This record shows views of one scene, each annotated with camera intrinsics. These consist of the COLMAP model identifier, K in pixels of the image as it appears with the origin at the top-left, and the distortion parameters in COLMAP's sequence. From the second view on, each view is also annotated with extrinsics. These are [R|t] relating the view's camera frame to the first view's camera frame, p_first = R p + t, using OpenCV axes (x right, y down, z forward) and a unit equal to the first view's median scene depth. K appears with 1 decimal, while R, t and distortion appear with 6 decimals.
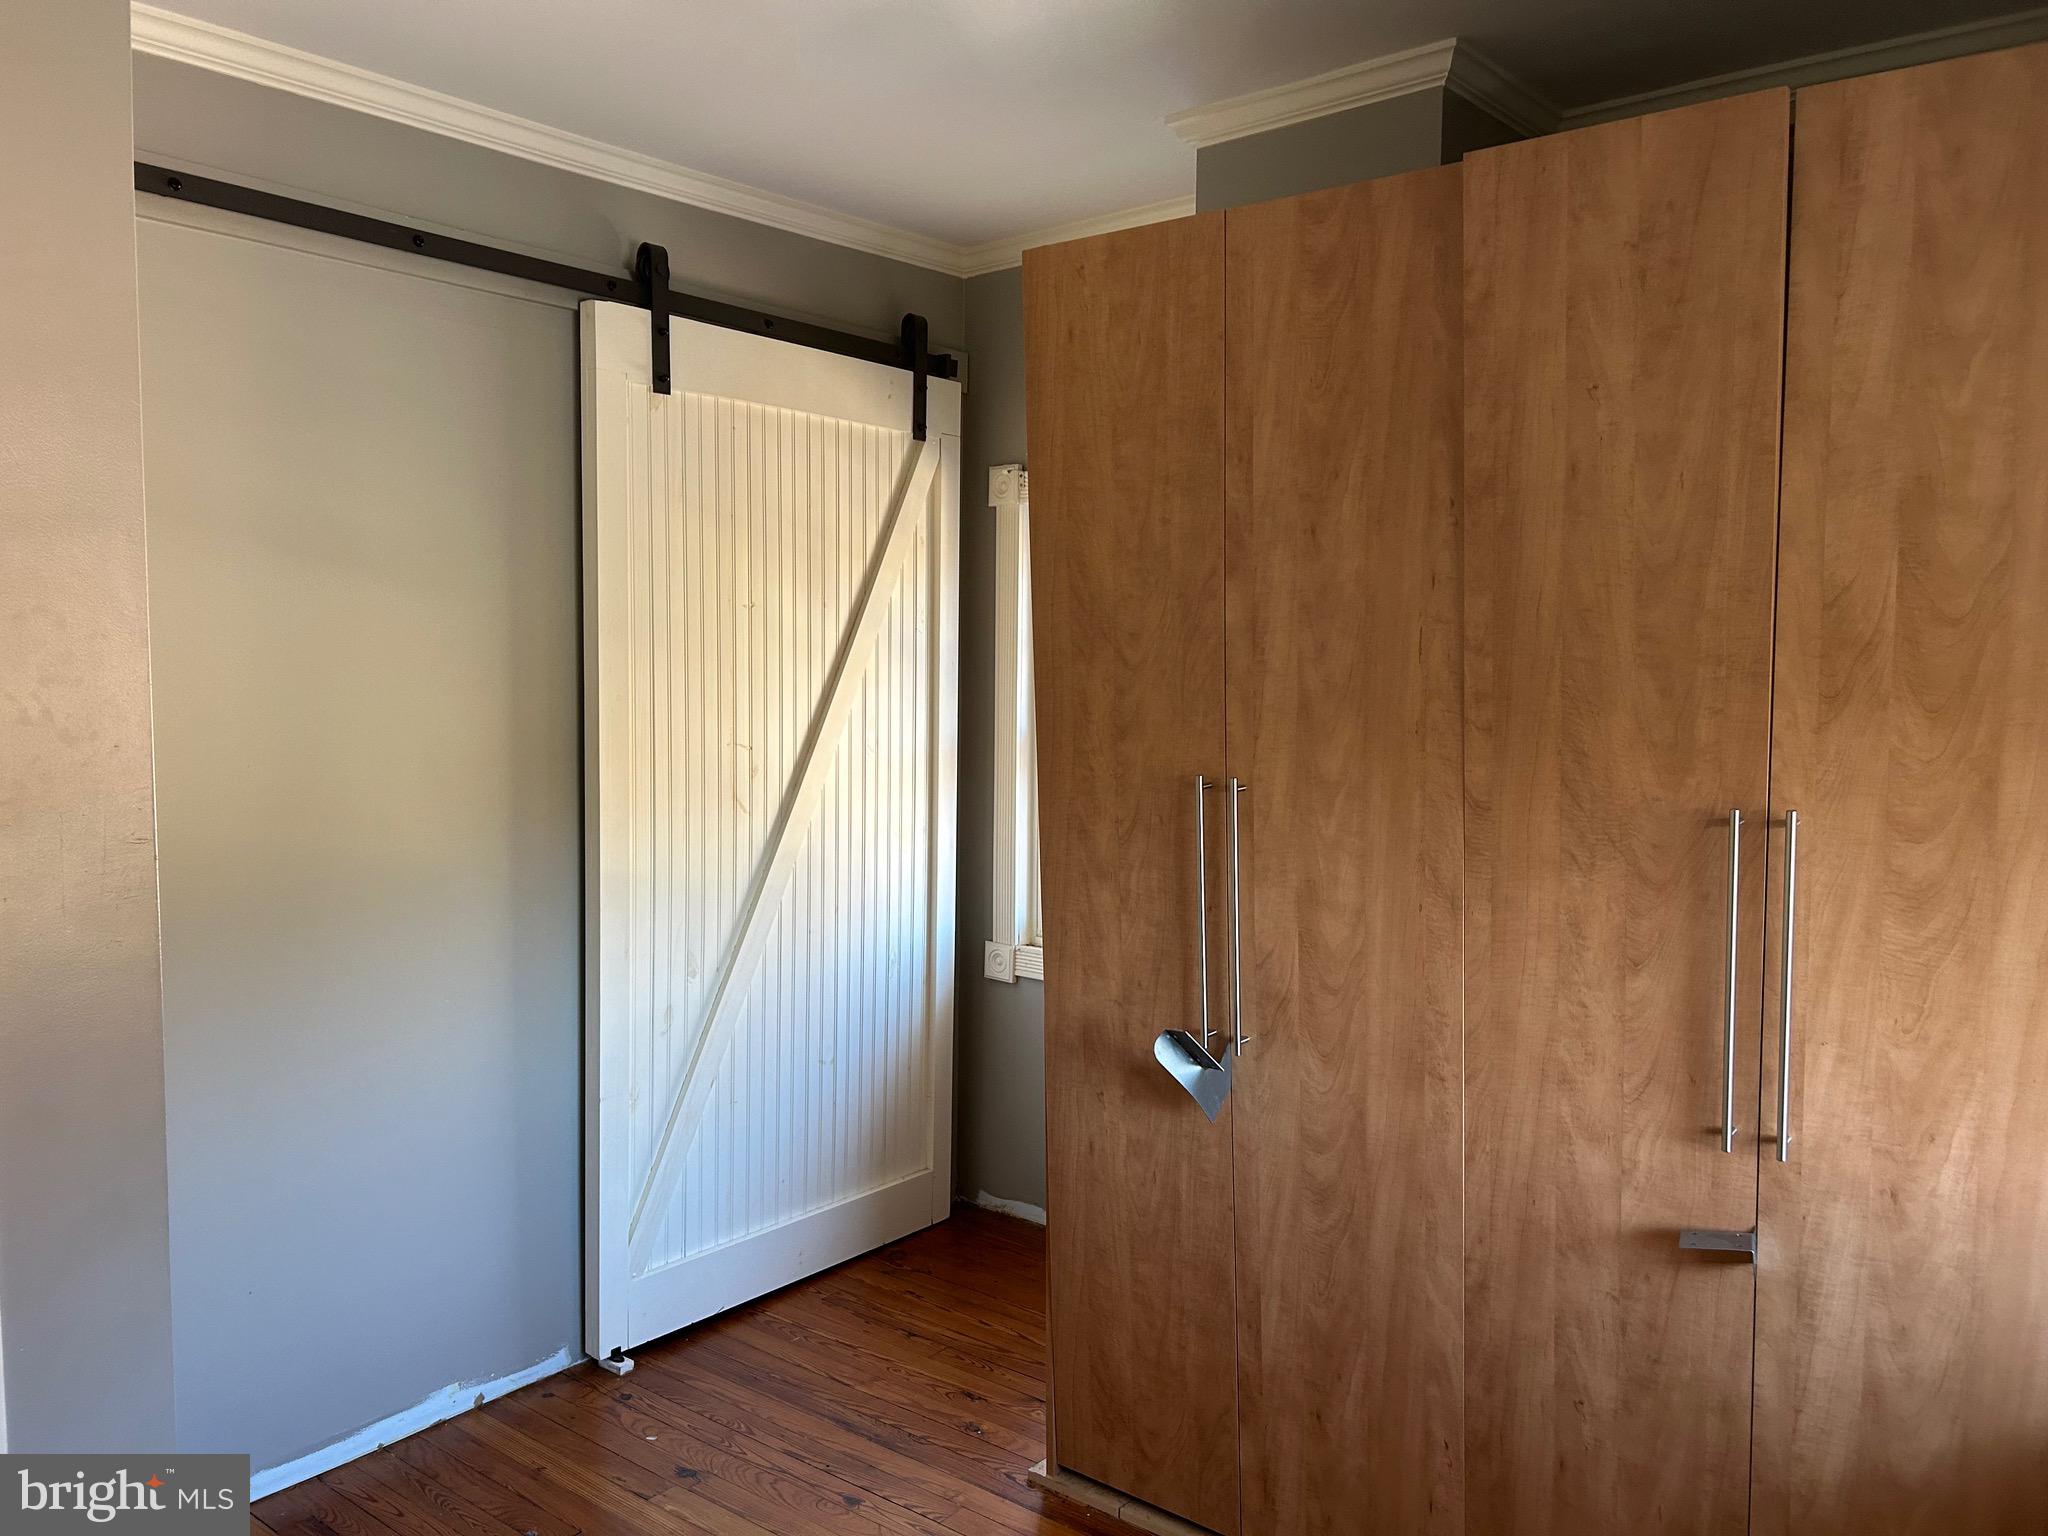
lens RADIAL K [[1544.9, 0, 1024.6], [0, 1544.9, 774.7], [0, 0, 1]] dist [0.032684, -0.021865]
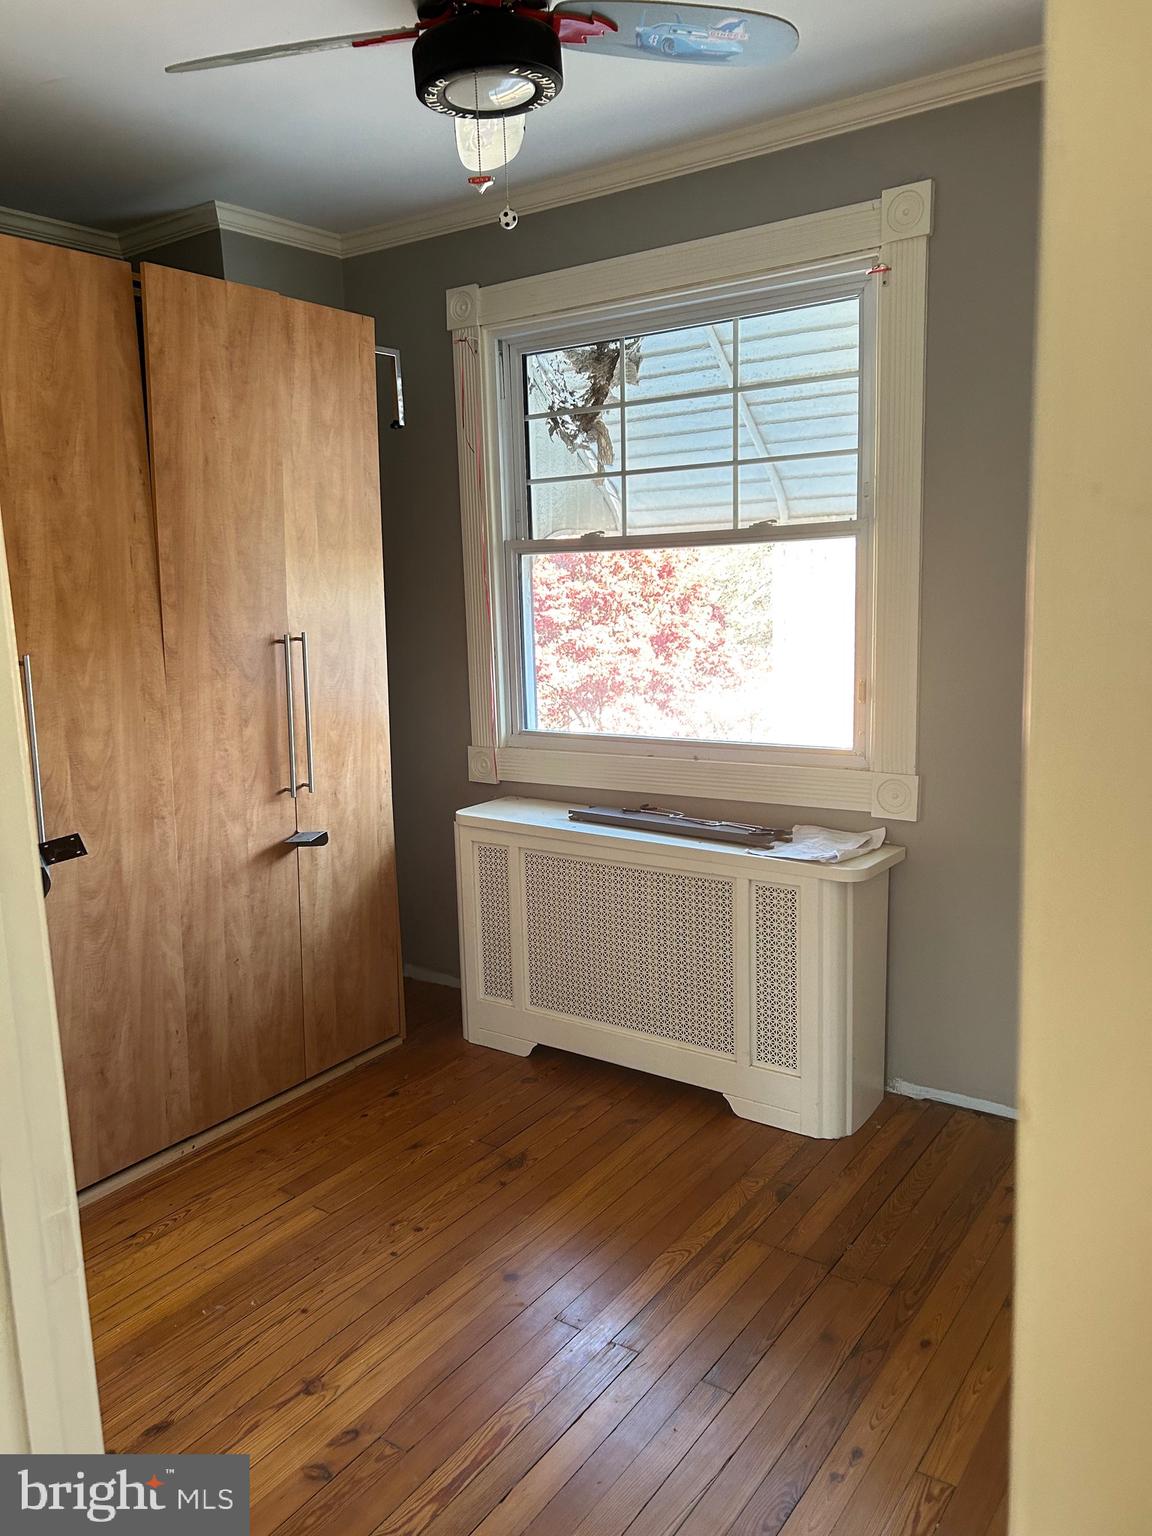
lens RADIAL K [[1158.7, 0, 577.1], [0, 1158.7, 761.4], [0, 0, 1]] dist [0.032684, -0.021865]
pose [[-0.072351, -0.161870, 0.984156, -1.009117], [0.112991, 0.979059, 0.169339, -0.027698], [-0.990958, 0.123453, -0.052547, 0.618258]]
